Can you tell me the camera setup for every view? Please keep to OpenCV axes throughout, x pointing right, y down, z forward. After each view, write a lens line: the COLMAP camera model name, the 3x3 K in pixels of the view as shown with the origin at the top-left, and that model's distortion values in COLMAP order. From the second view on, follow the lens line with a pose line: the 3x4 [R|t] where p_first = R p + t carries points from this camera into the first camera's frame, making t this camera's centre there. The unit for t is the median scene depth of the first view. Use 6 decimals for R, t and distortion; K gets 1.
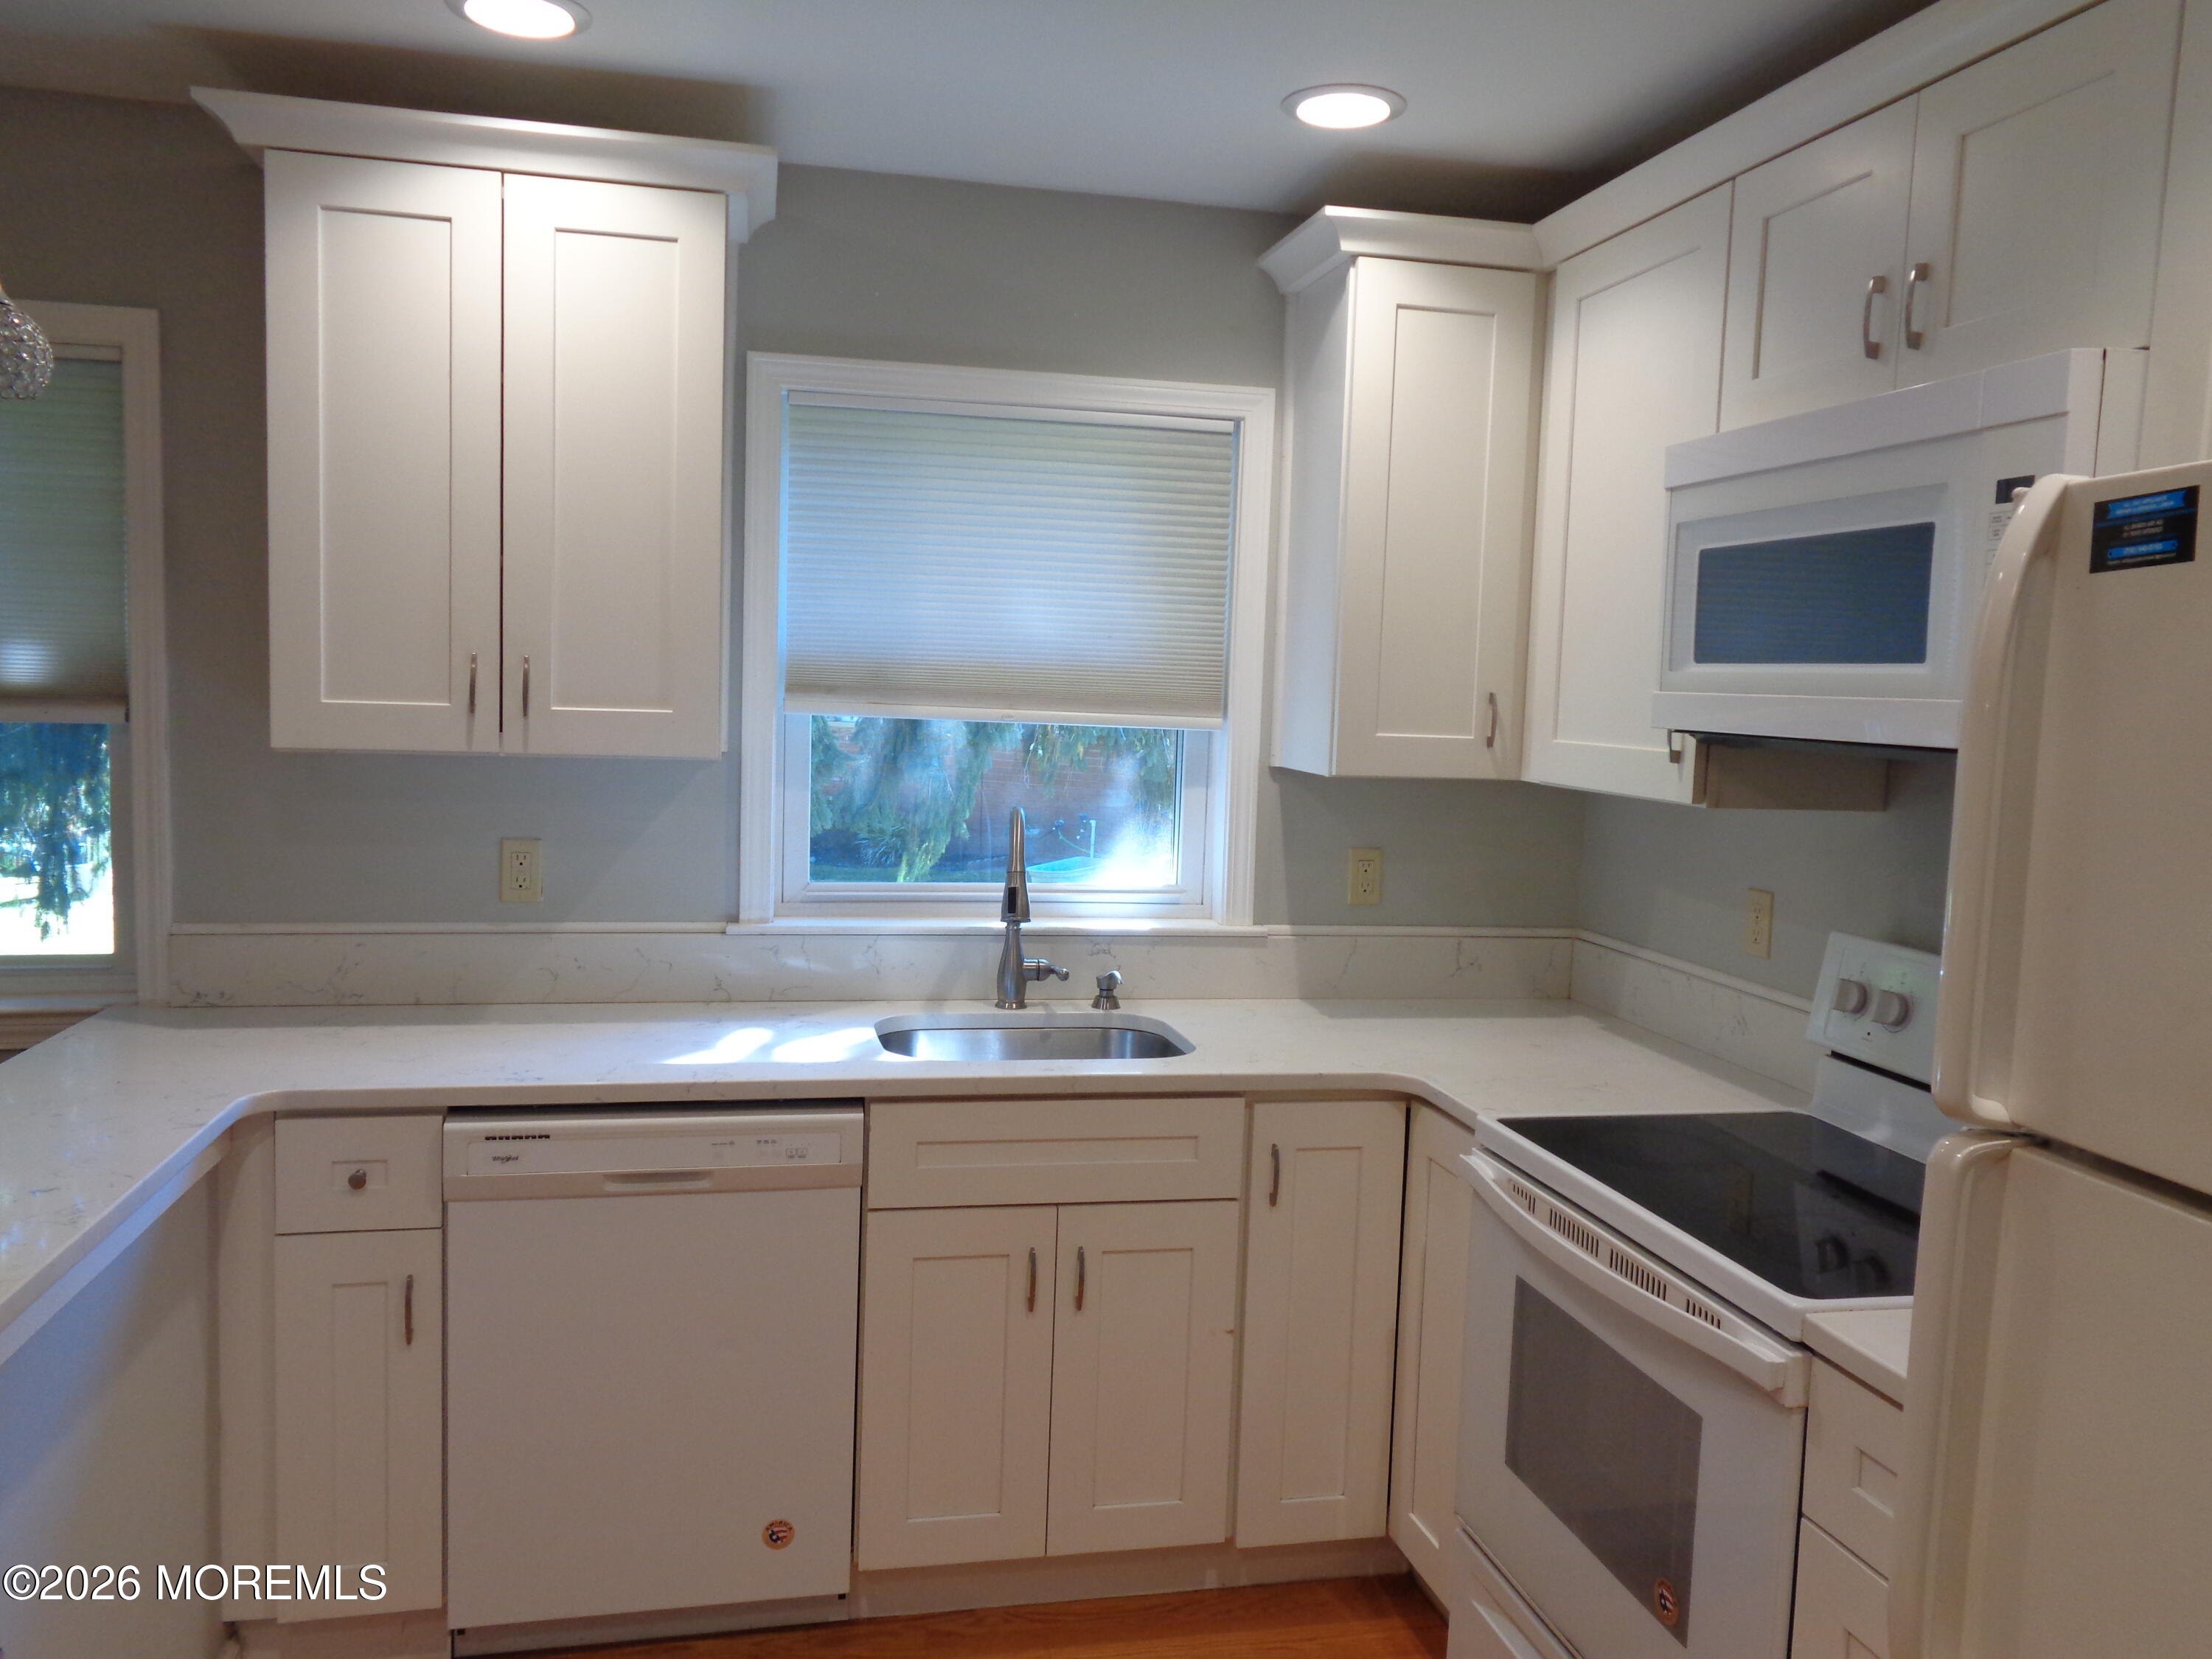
lens RADIAL K [[1675.4, 0, 1109.2], [0, 1675.4, 829.8], [0, 0, 1]] dist [0.002352, 0.020871]
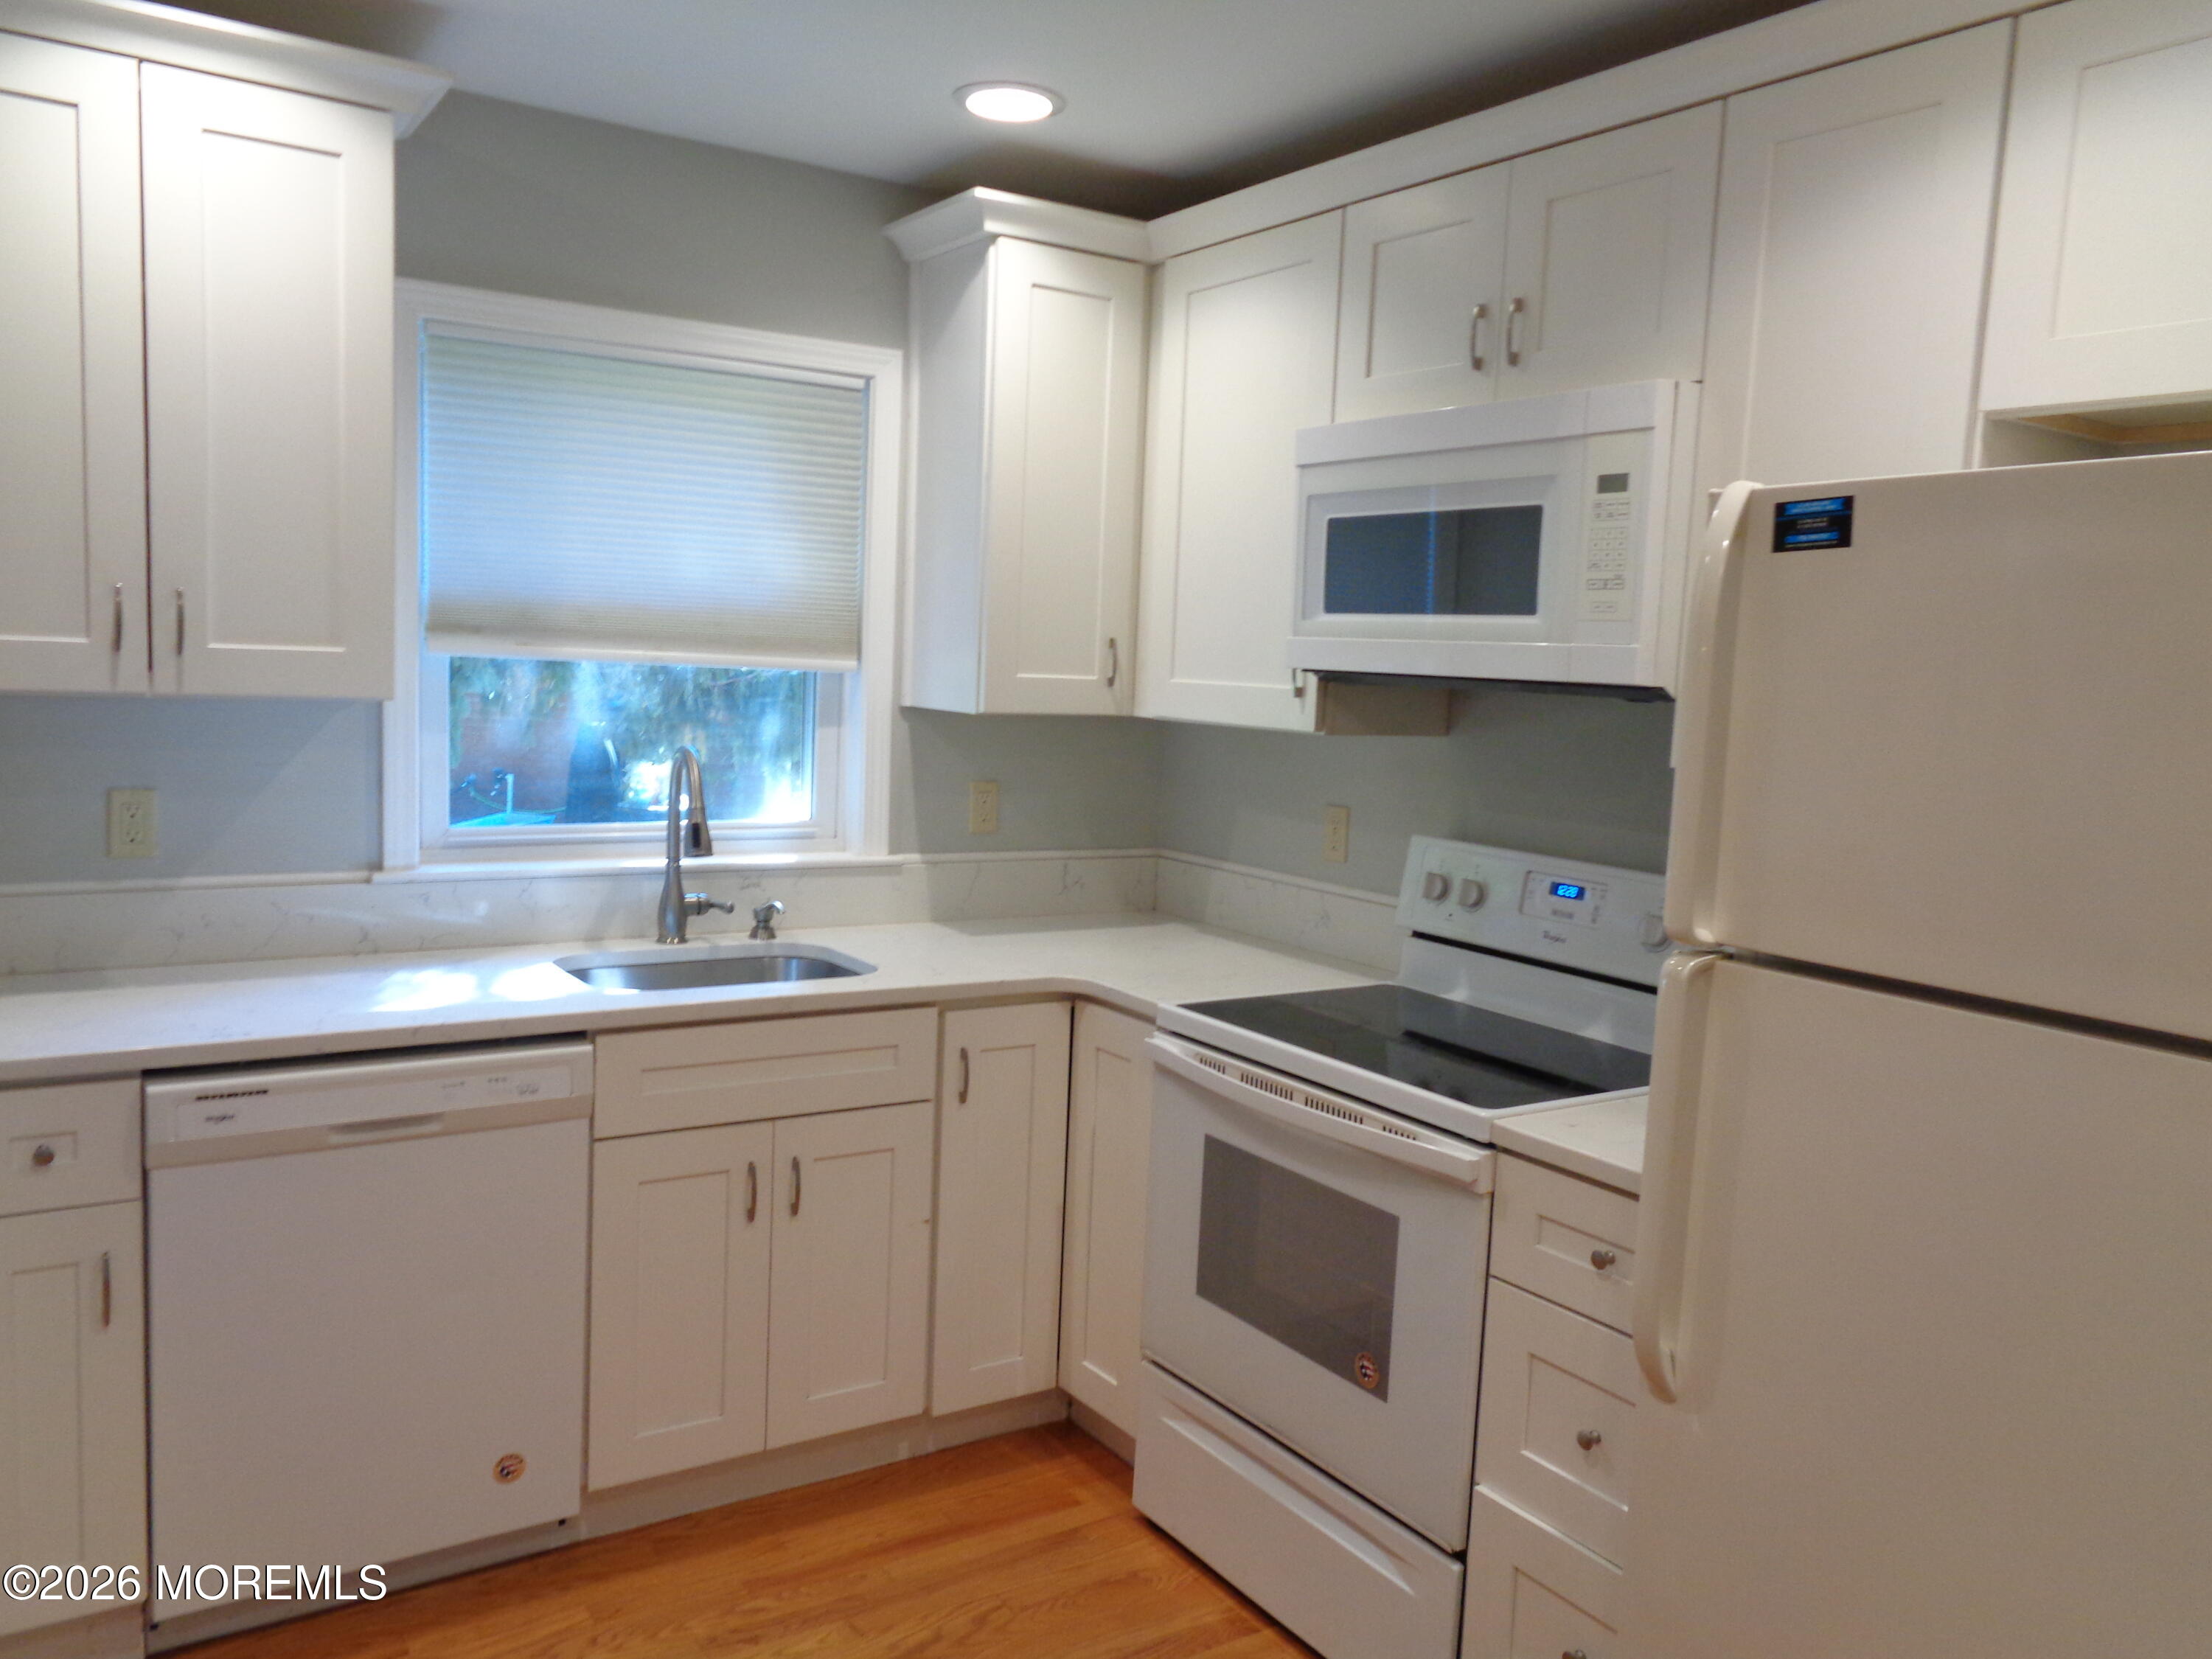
lens RADIAL K [[1675.4, 0, 1105.7], [0, 1675.4, 829.1], [0, 0, 1]] dist [0.002352, 0.020871]
pose [[0.935759, -0.032358, 0.351153, -0.197646], [0.021868, 0.999189, 0.033799, 0.009384], [-0.351962, -0.023949, 0.935708, -0.060312]]
